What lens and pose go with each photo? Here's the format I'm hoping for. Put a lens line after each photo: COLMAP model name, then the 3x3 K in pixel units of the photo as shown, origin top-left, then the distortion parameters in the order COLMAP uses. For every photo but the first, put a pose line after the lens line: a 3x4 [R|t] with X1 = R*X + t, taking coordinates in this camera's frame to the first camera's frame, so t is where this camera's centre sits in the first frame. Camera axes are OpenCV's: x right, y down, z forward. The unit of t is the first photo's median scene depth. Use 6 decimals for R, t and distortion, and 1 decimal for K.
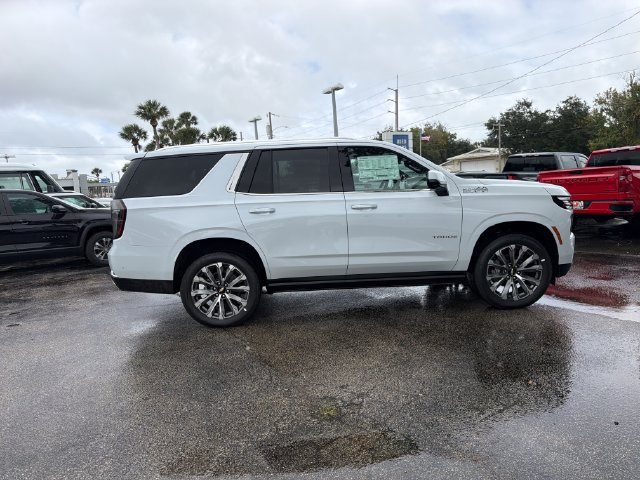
lens RADIAL K [[460.0, 0, 322.9], [0, 460.0, 240.8], [0, 0, 1]] dist [0.069211, -0.090173]
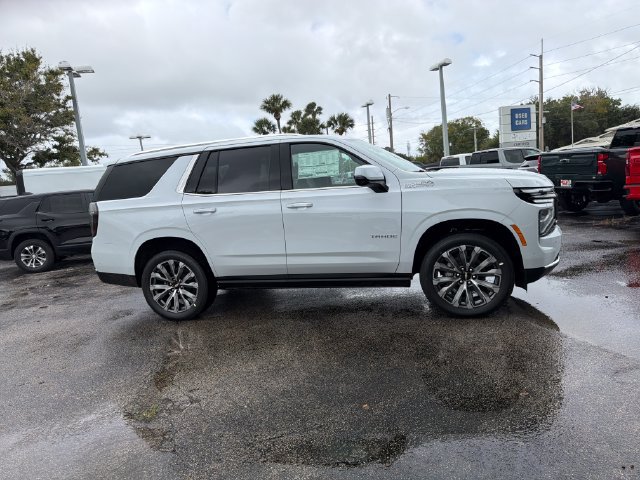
lens RADIAL K [[460.0, 0, 322.9], [0, 460.0, 240.8], [0, 0, 1]] dist [0.069211, -0.090173]
pose [[0.955383, 0.006257, -0.295303, 0.415039], [0.004124, 0.999396, 0.034519, -0.031967], [0.295340, -0.034197, 0.954780, 0.082142]]
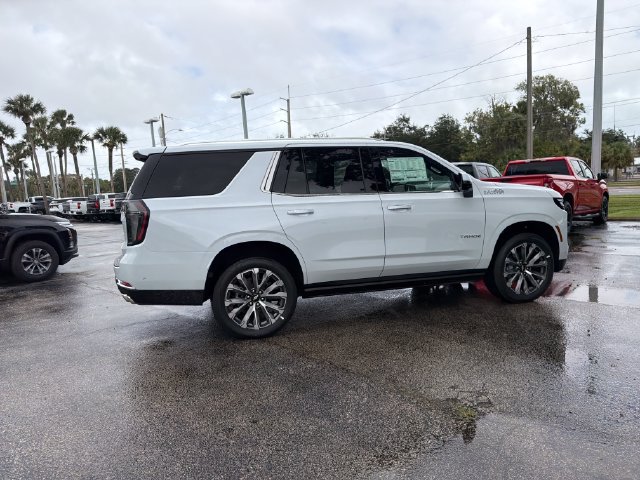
lens RADIAL K [[457.6, 0, 320.0], [0, 457.6, 240.0], [0, 0, 1]] dist [0.024588, -0.003246]
pose [[0.971440, -0.018615, 0.236554, -0.306857], [0.022690, 0.999637, -0.014514, 0.006693], [-0.236198, 0.019466, 0.971510, 0.074988]]
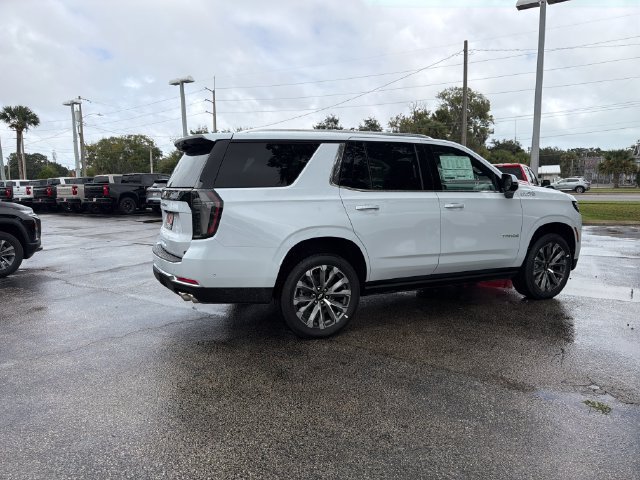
lens RADIAL K [[452.3, 0, 320.0], [0, 452.3, 240.0], [0, 0, 1]] dist [0.063621, -0.076704]
pose [[0.912999, -0.004260, 0.407940, -0.569871], [0.006730, 0.999967, -0.004619, 0.003159], [-0.407906, 0.006963, 0.912997, 0.205274]]
